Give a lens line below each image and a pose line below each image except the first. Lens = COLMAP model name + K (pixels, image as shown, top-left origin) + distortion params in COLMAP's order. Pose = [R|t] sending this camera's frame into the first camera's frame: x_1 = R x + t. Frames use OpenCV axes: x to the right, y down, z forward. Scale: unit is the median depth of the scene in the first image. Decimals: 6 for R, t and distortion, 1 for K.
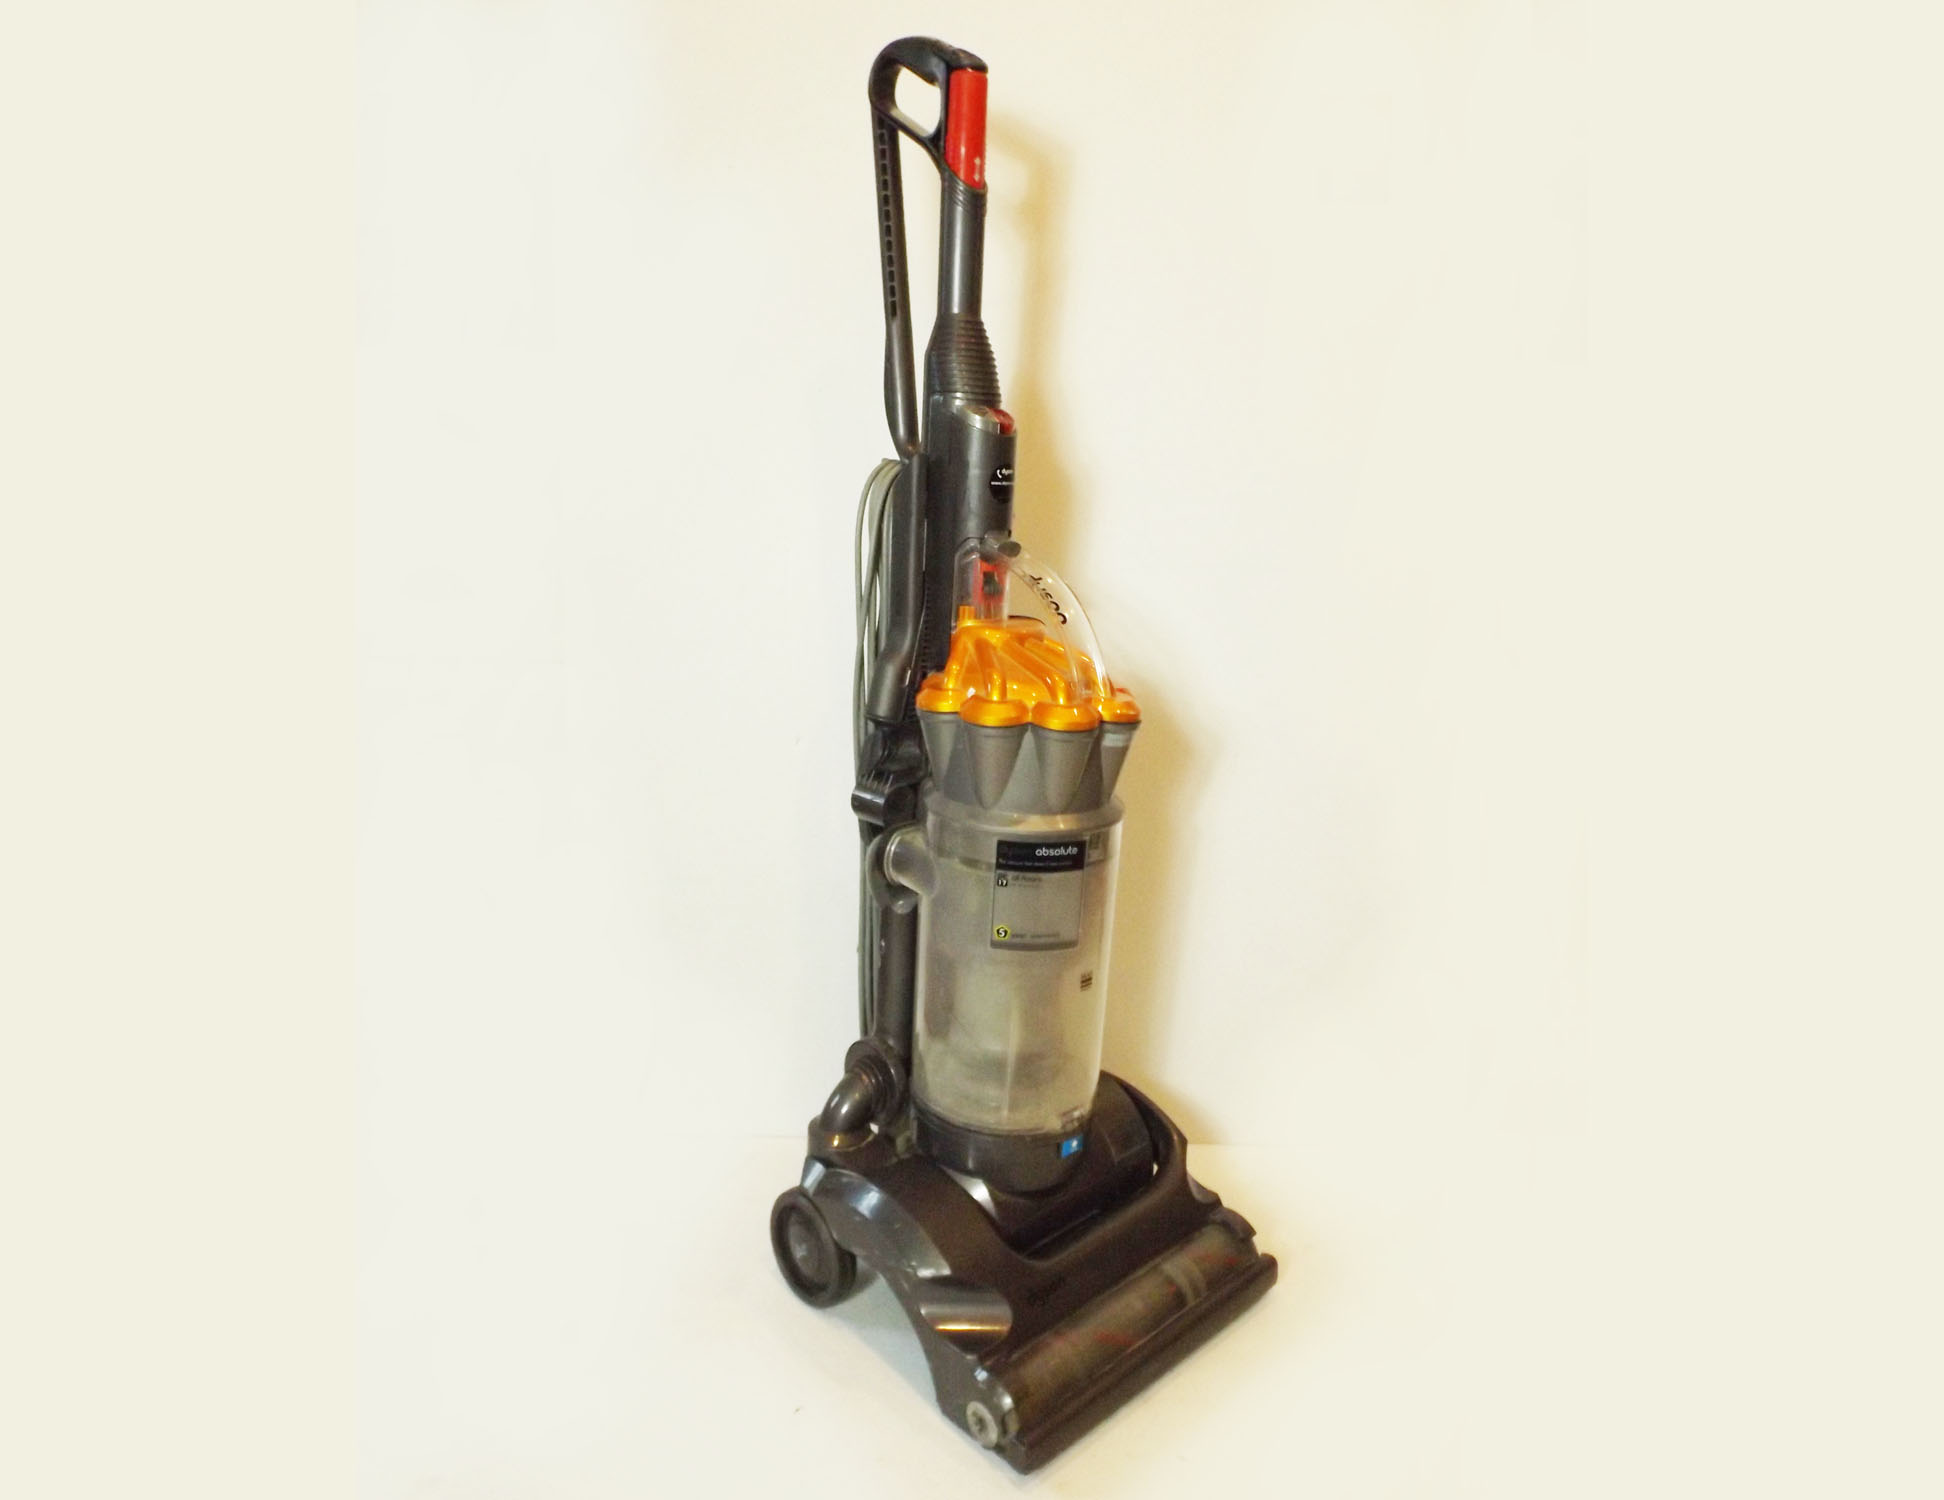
lens RADIAL K [[1420.3, 0, 972.0], [0, 1420.3, 750.0], [0, 0, 1]] dist [-0.000441, -0.000030]
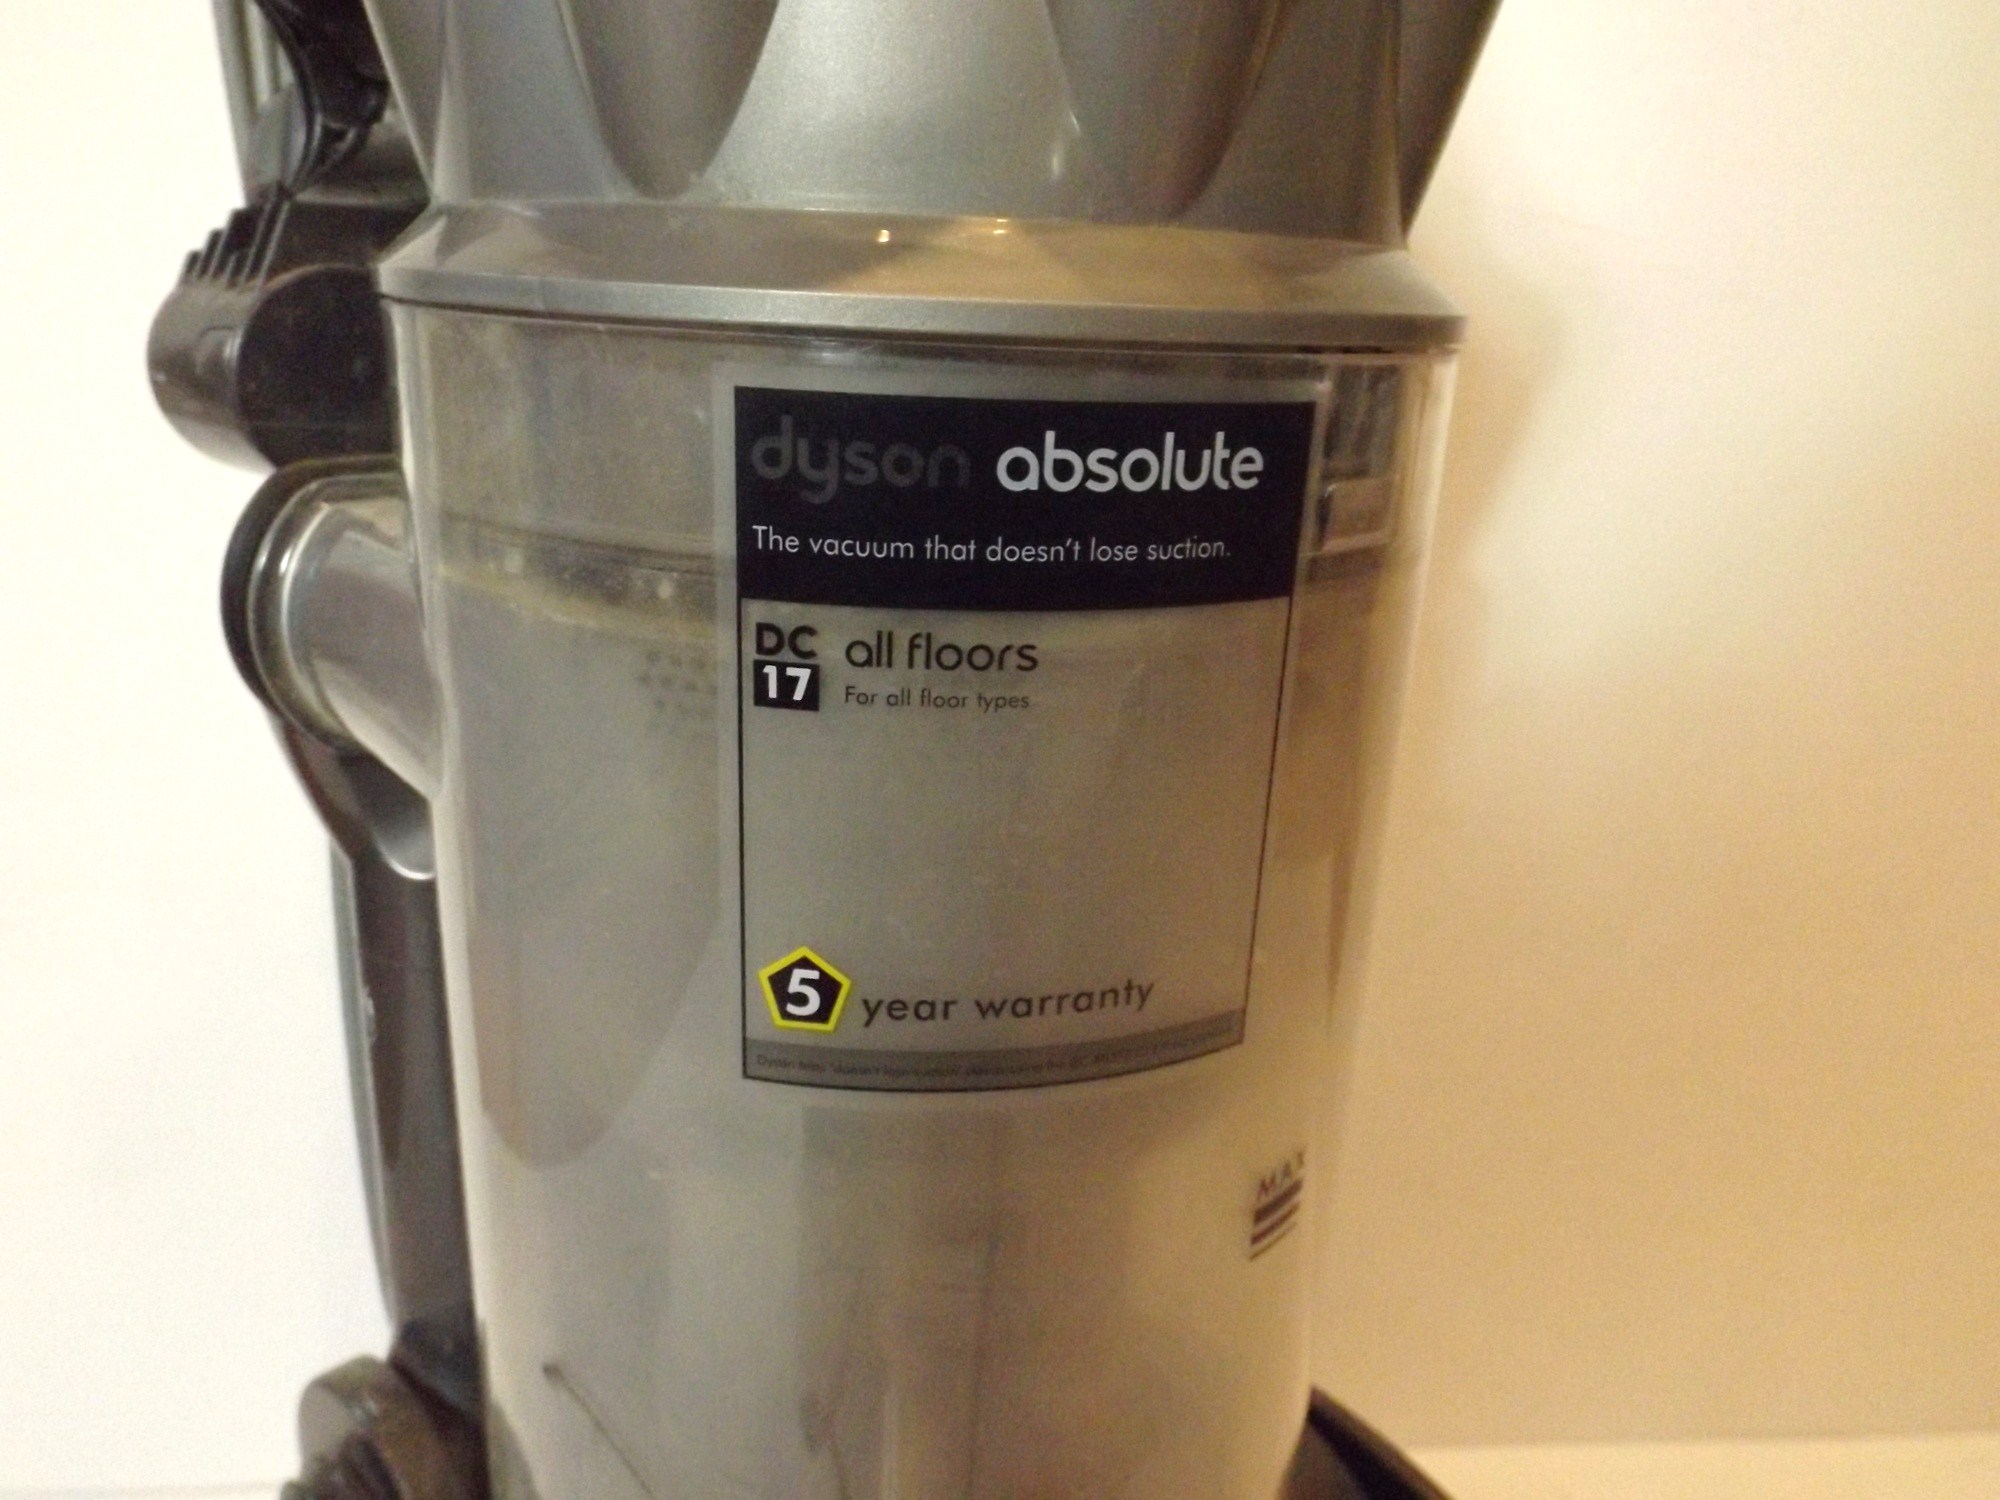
lens RADIAL K [[1412.2, 0, 1000.0], [0, 1412.2, 750.0], [0, 0, 1]] dist [0.000186, 0.000010]
pose [[0.998687, -0.026506, 0.043837, 0.037688], [0.024111, 0.998234, 0.054289, 0.092802], [-0.045199, -0.053161, 0.997563, 0.845059]]
